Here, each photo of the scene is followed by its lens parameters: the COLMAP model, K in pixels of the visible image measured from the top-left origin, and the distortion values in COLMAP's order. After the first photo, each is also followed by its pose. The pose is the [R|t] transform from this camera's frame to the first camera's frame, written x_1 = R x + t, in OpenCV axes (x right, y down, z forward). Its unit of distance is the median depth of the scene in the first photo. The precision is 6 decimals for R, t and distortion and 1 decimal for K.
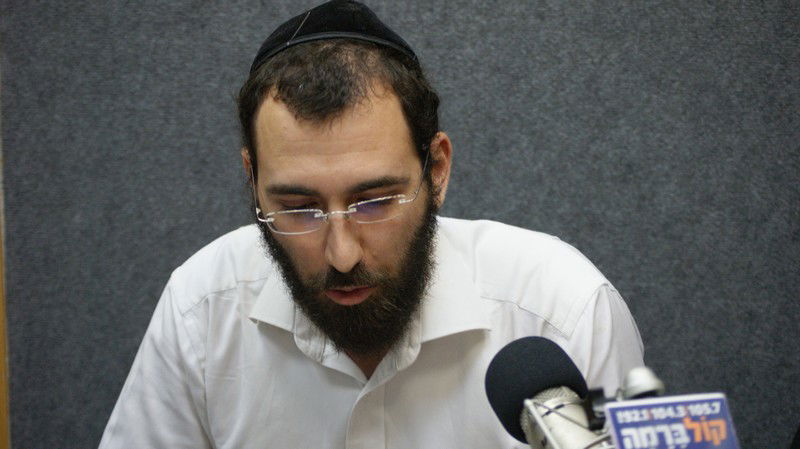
lens RADIAL K [[1994.9, 0, 400.3], [0, 1994.9, 224.7], [0, 0, 1]] dist [-0.151328, 0.000000]
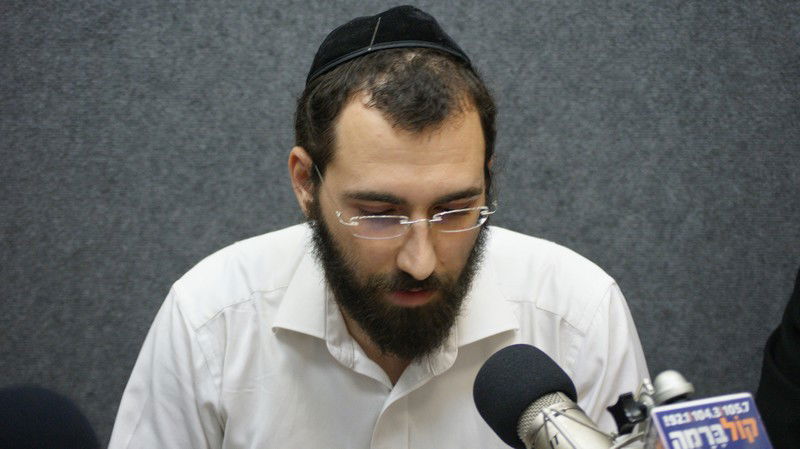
lens RADIAL K [[1994.9, 0, 399.9], [0, 1994.9, 226.4], [0, 0, 1]] dist [-0.151328, 0.000000]
pose [[0.981194, -0.034342, 0.189946, -0.153794], [0.034190, 0.999407, 0.004080, -0.008753], [-0.189973, 0.002491, 0.981786, 0.015178]]
